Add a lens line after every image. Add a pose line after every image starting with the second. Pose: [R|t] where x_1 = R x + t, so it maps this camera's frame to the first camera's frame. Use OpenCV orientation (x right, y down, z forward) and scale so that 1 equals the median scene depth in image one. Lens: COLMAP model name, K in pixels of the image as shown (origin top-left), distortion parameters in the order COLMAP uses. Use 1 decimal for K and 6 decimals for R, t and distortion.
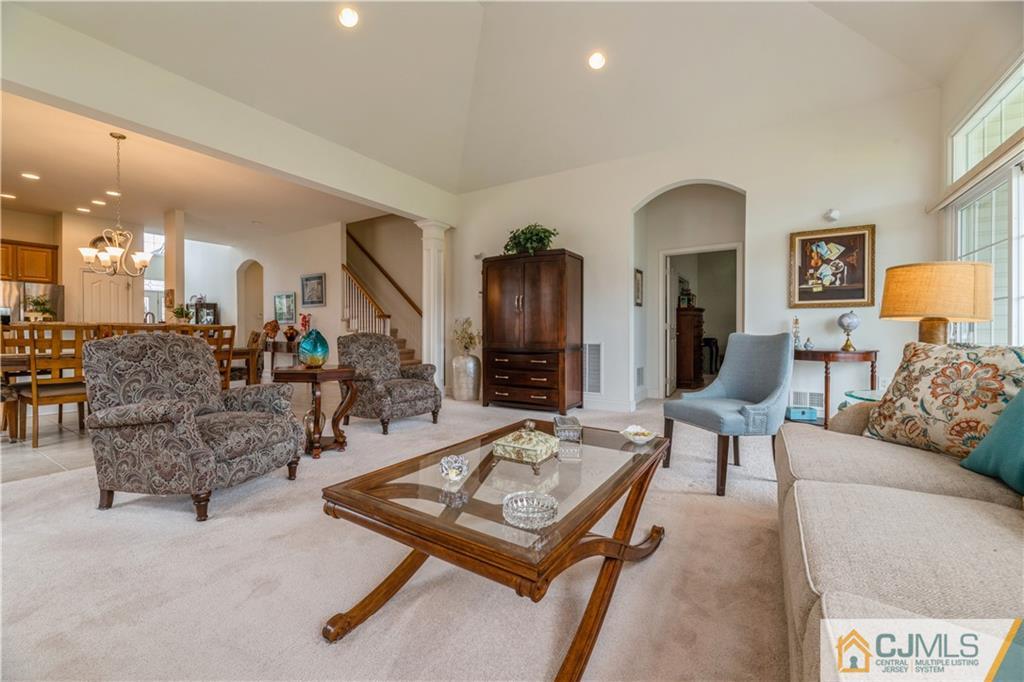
lens RADIAL K [[416.9, 0, 512.1], [0, 416.9, 335.4], [0, 0, 1]] dist [0.000239, -0.000357]
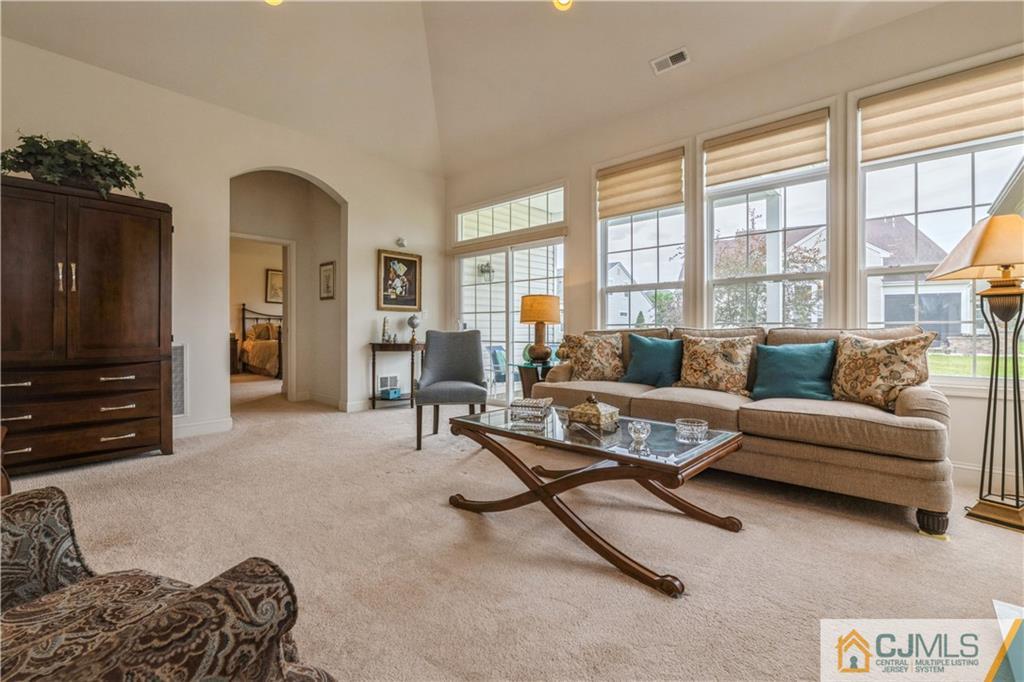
lens RADIAL K [[441.7, 0, 491.7], [0, 441.7, 335.0], [0, 0, 1]] dist [0.000370, 0.000022]
pose [[0.199651, -0.011313, 0.979802, -0.564570], [0.008014, 0.999919, 0.009913, -0.001587], [-0.979834, 0.005873, 0.199726, 0.426763]]
